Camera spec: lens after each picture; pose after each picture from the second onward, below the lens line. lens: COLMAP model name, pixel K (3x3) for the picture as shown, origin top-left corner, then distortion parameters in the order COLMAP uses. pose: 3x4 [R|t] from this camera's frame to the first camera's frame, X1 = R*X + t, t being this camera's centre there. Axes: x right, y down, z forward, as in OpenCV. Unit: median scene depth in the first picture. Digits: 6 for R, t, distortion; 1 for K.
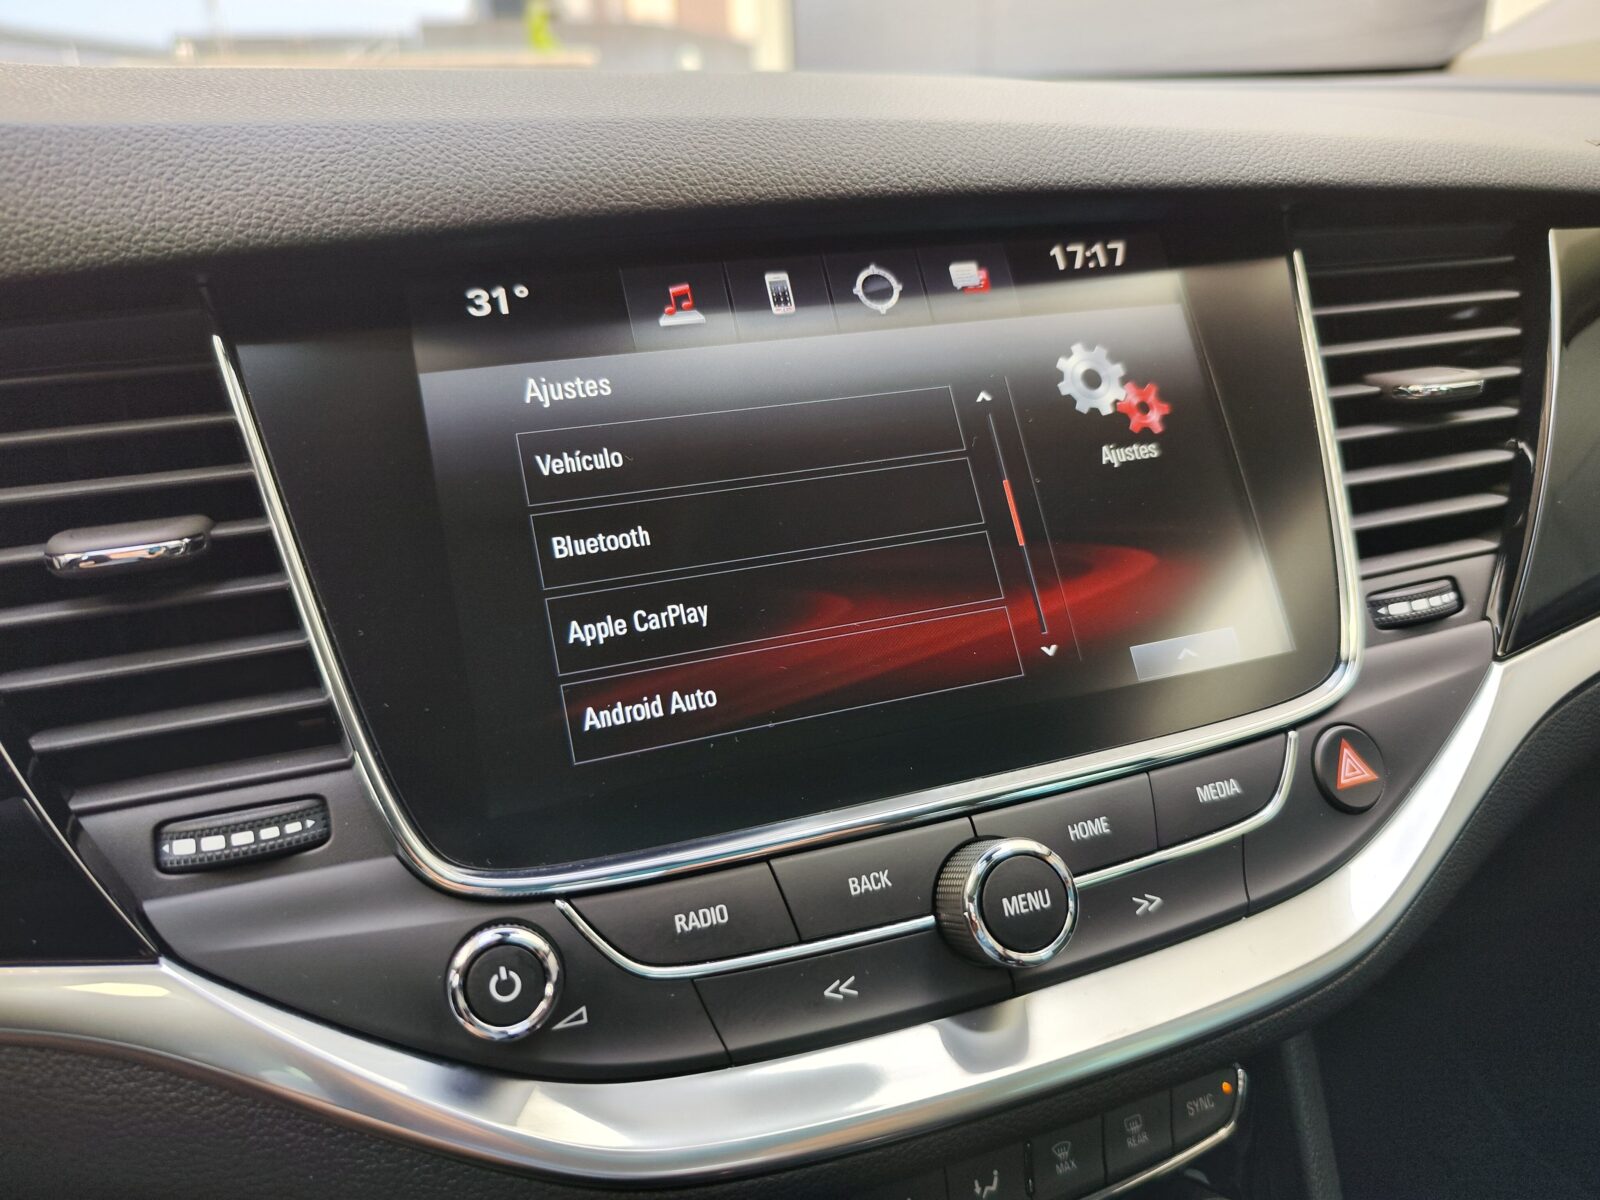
lens RADIAL K [[1105.8, 0, 800.0], [0, 1105.8, 599.6], [0, 0, 1]] dist [-0.014575, 0.012319]
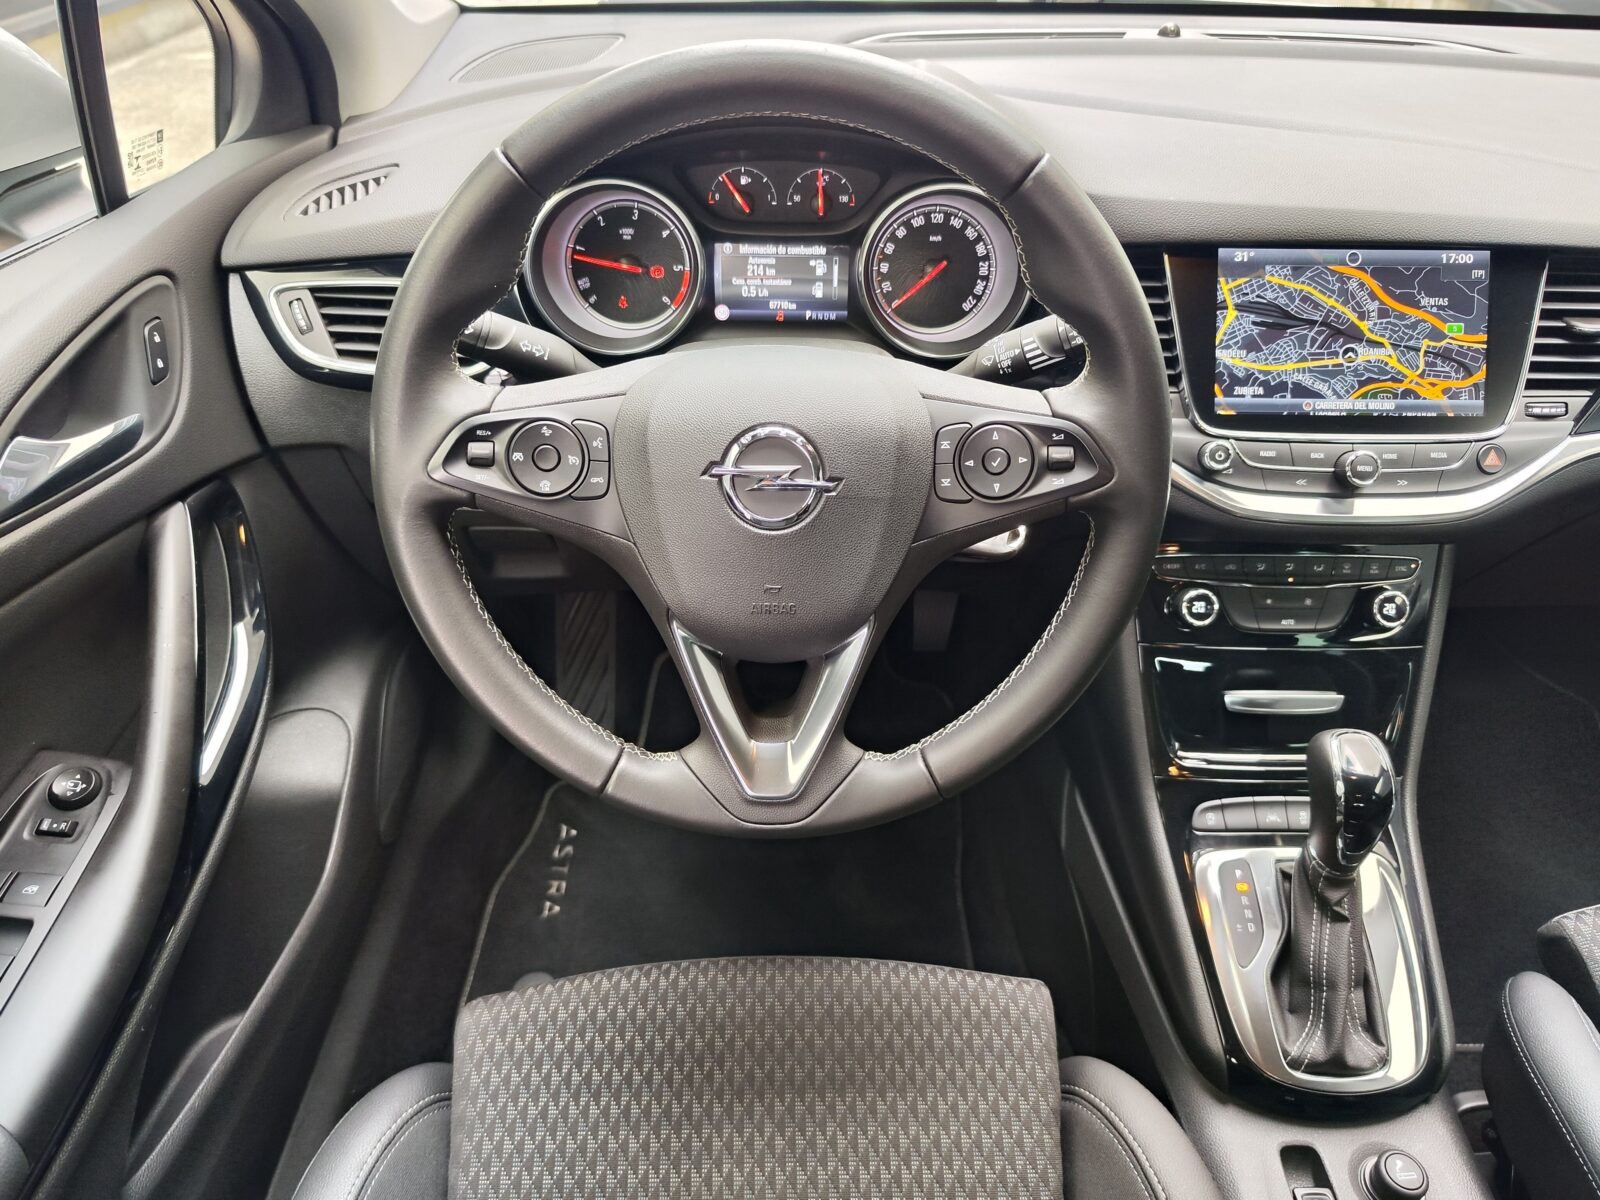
lens RADIAL K [[1105.8, 0, 810.0], [0, 1105.8, 588.8], [0, 0, 1]] dist [-0.014575, 0.012319]
pose [[0.944955, 0.232829, -0.229895, -0.551555], [-0.163803, 0.944846, 0.283610, -0.068066], [0.283248, -0.230341, 0.930975, -2.776772]]
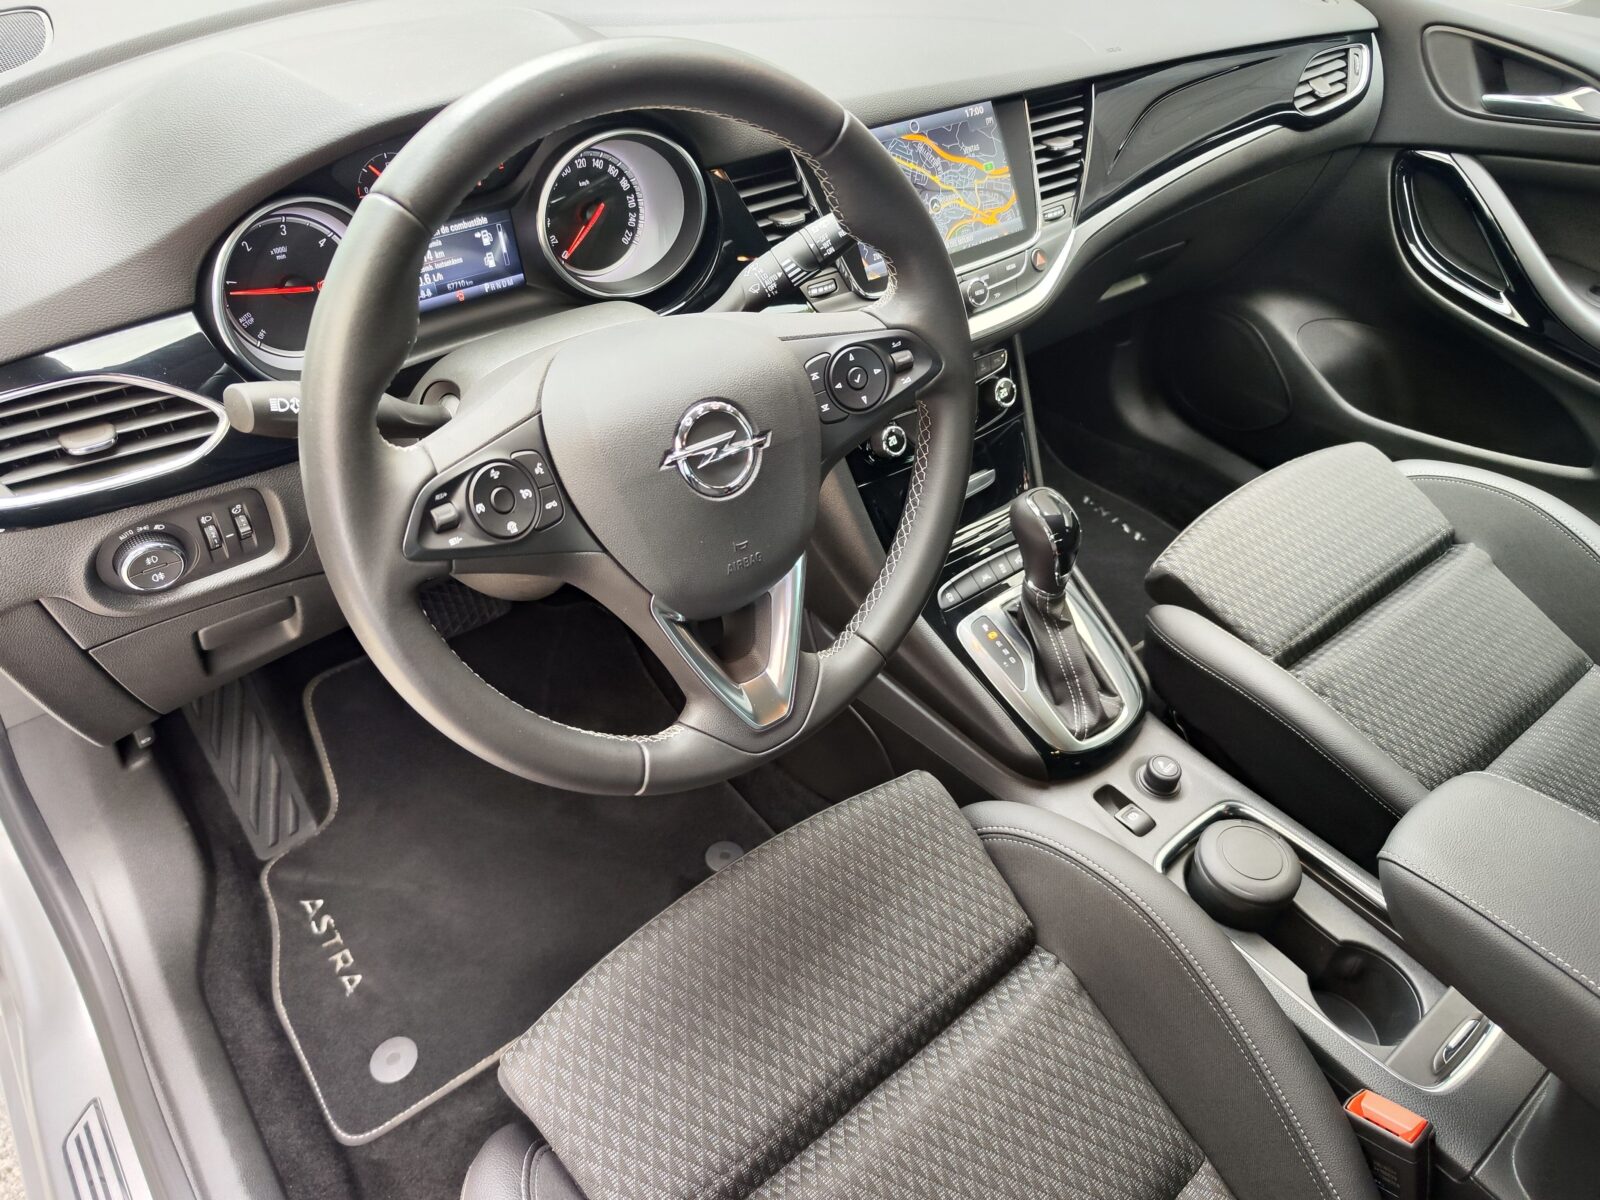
lens RADIAL K [[1105.8, 0, 802.3], [0, 1105.8, 579.8], [0, 0, 1]] dist [-0.014575, 0.012319]
pose [[0.941173, -0.152024, 0.301798, -1.933570], [0.038358, 0.935380, 0.351557, -0.227316], [-0.335741, -0.319299, 0.886186, -2.994631]]
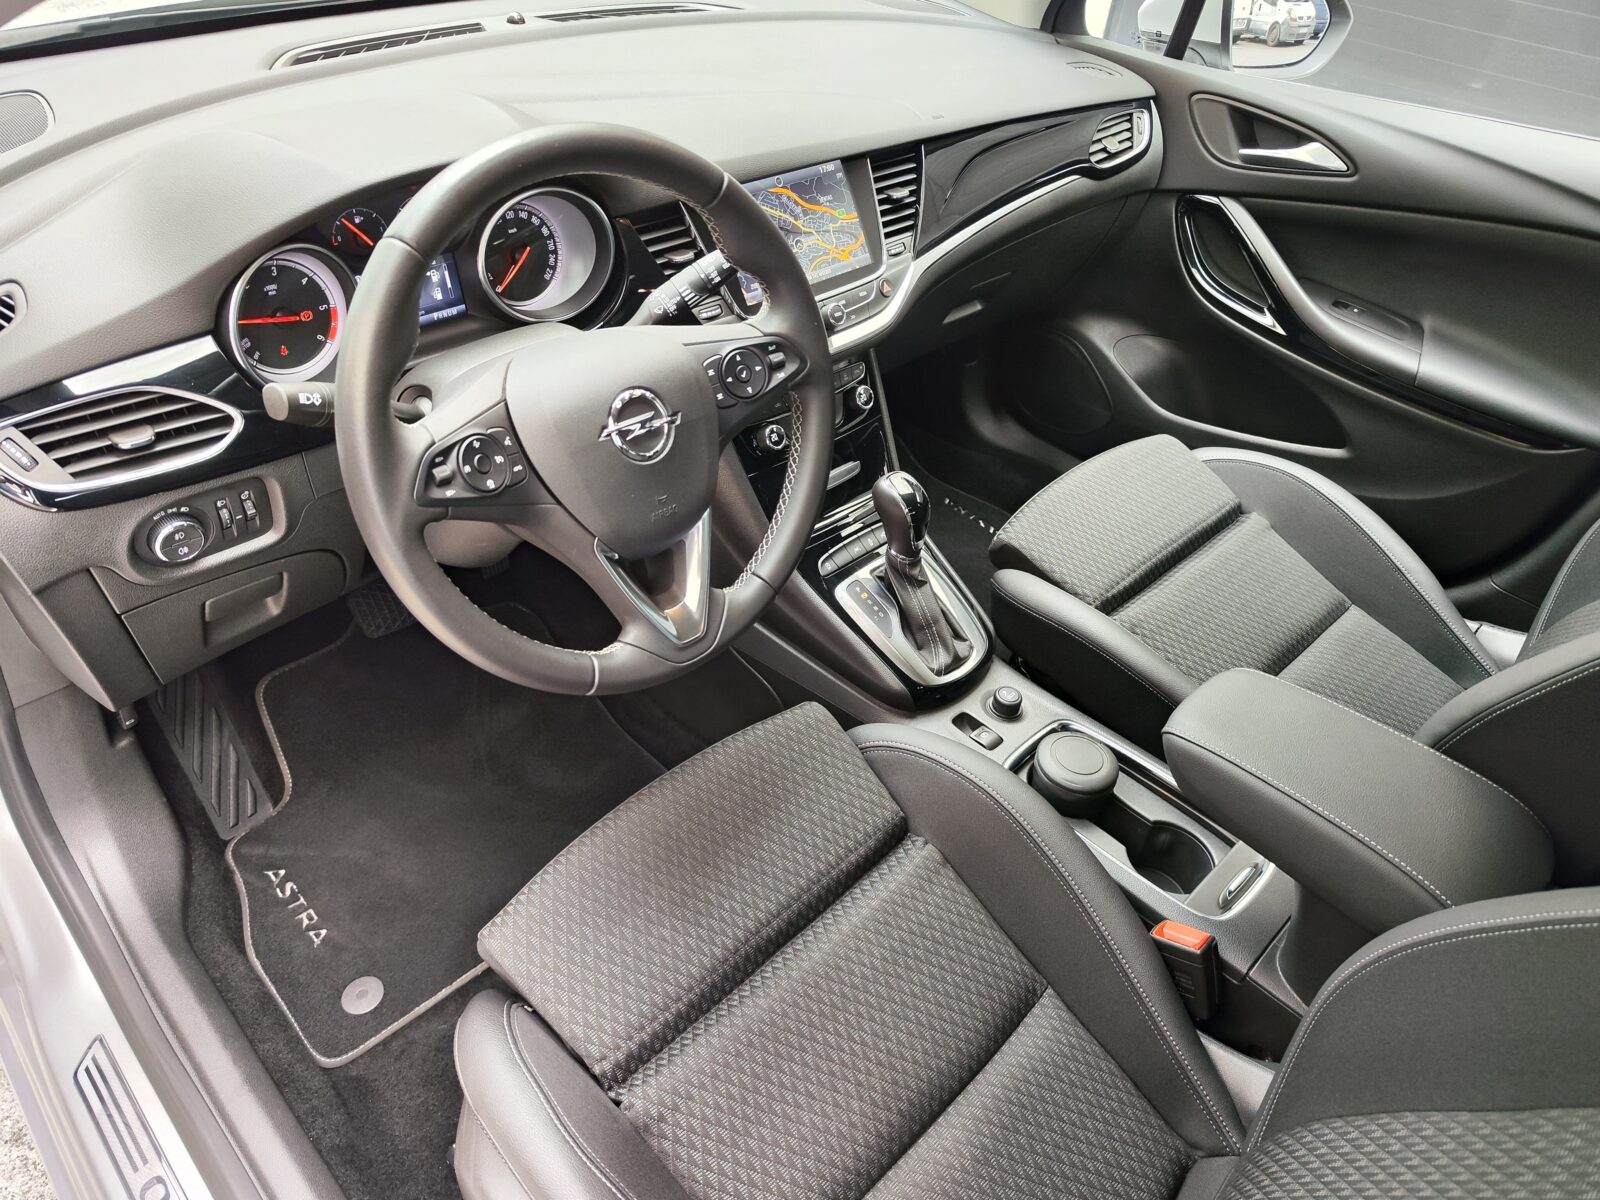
lens RADIAL K [[1105.8, 0, 799.3], [0, 1105.8, 576.4], [0, 0, 1]] dist [-0.014575, 0.012319]
pose [[0.899435, -0.181513, 0.397580, -2.319145], [0.051107, 0.947119, 0.316786, -0.229311], [-0.434057, -0.264609, 0.861148, -3.876072]]
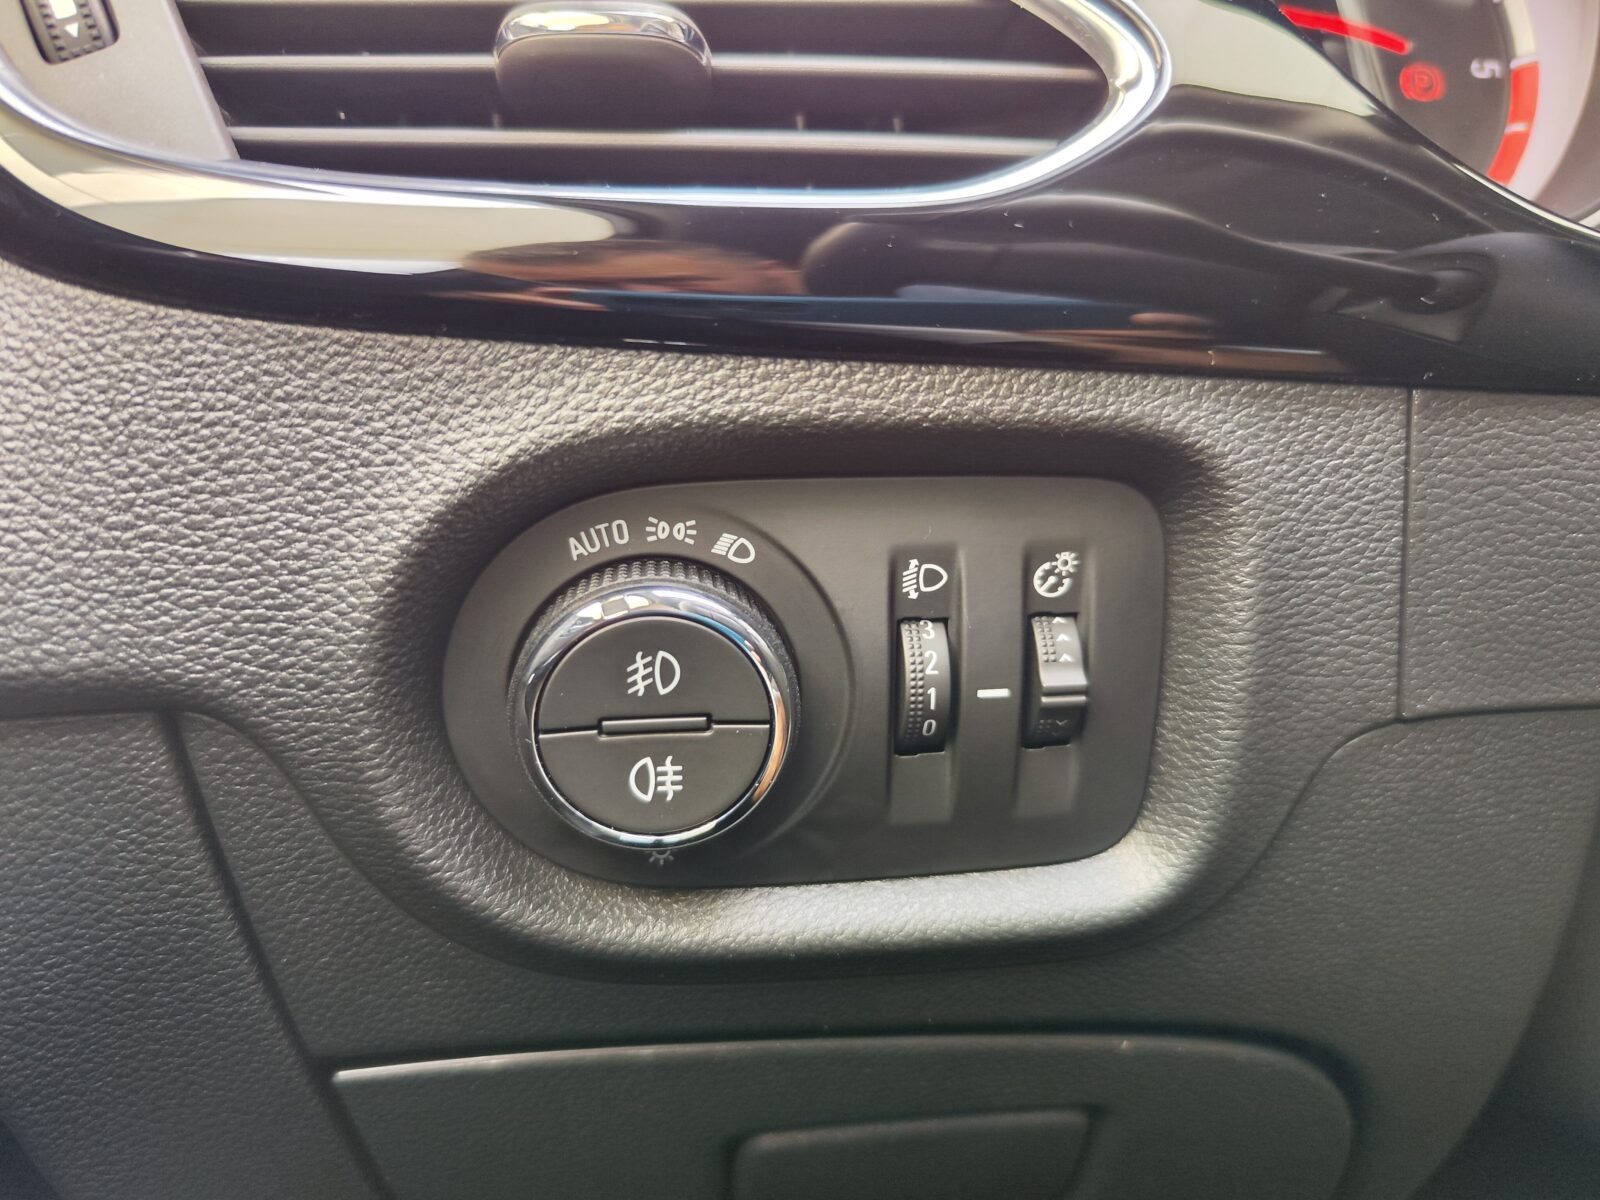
lens RADIAL K [[1105.8, 0, 803.5], [0, 1105.8, 593.9], [0, 0, 1]] dist [-0.014575, 0.012319]
pose [[0.967126, 0.061087, -0.246851, -2.462467], [-0.101212, 0.982986, -0.153282, 0.774571], [0.233287, 0.173227, 0.956854, -0.256393]]
